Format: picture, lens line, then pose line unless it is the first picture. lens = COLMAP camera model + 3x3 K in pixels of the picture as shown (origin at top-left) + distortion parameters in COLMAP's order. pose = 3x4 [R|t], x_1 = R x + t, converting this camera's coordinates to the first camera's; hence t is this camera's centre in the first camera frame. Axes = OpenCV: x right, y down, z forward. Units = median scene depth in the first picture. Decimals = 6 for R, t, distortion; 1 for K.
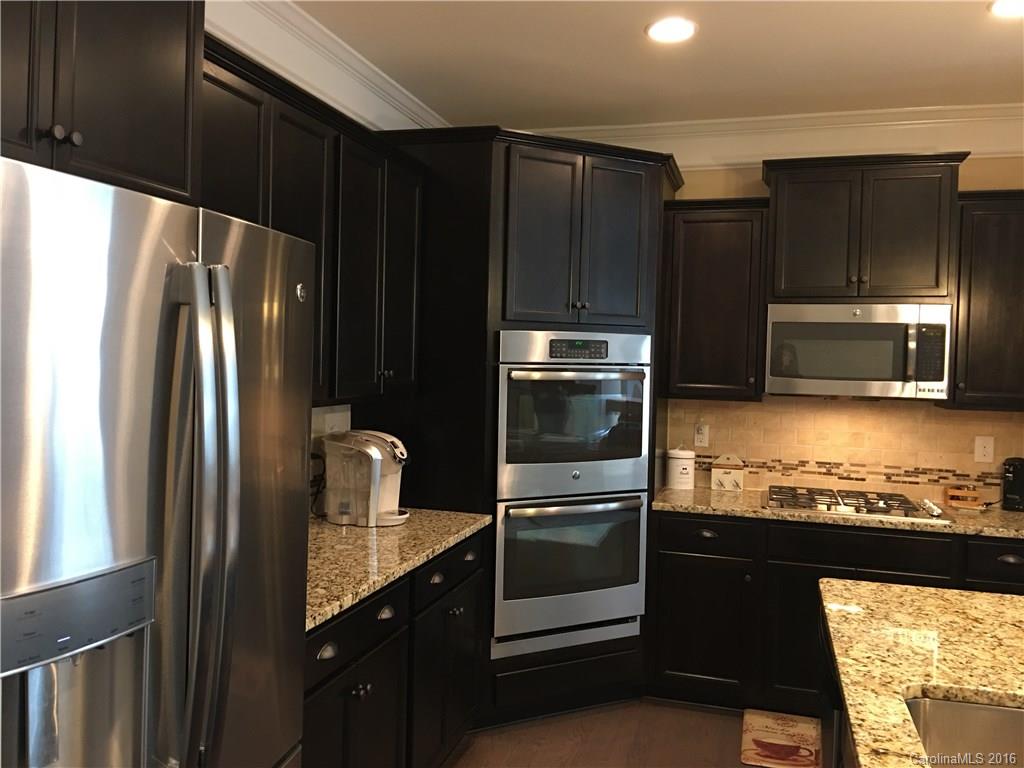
lens RADIAL K [[864.7, 0, 511.6], [0, 864.7, 381.3], [0, 0, 1]] dist [0.042238, -0.040604]
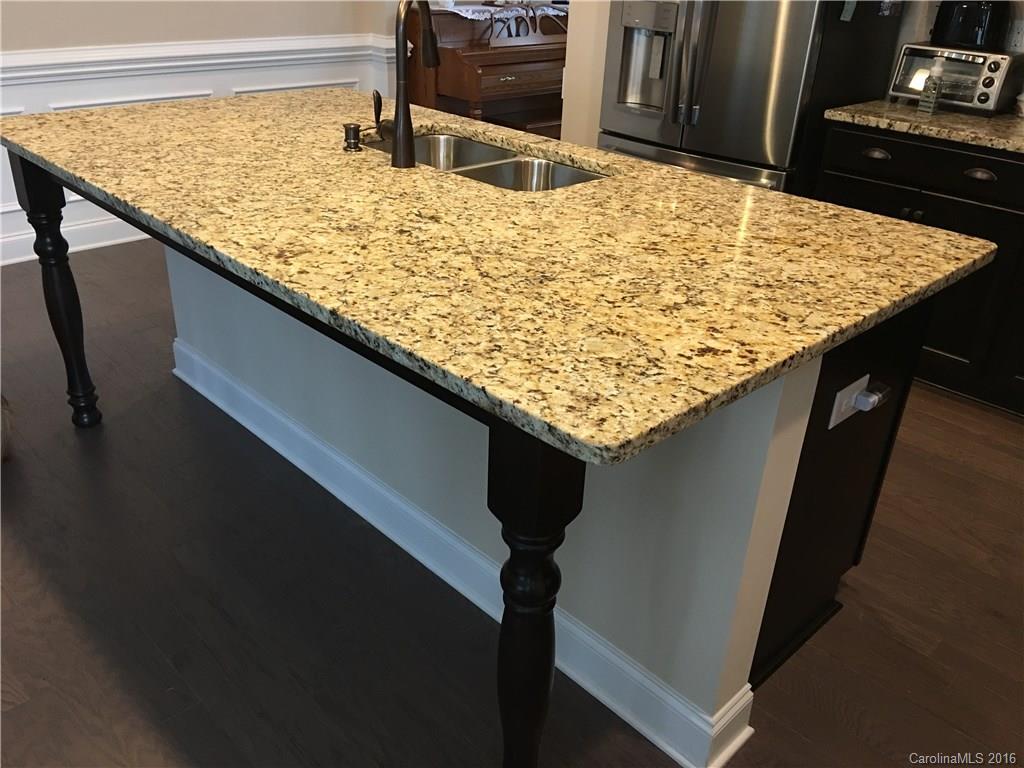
lens RADIAL K [[864.7, 0, 512.2], [0, 864.7, 384.0], [0, 0, 1]] dist [0.042238, -0.040604]
pose [[-0.496664, 0.344434, -0.796674, 1.342906], [-0.078928, 0.896162, 0.436652, 0.079484], [0.864346, 0.279750, -0.417906, 1.215072]]
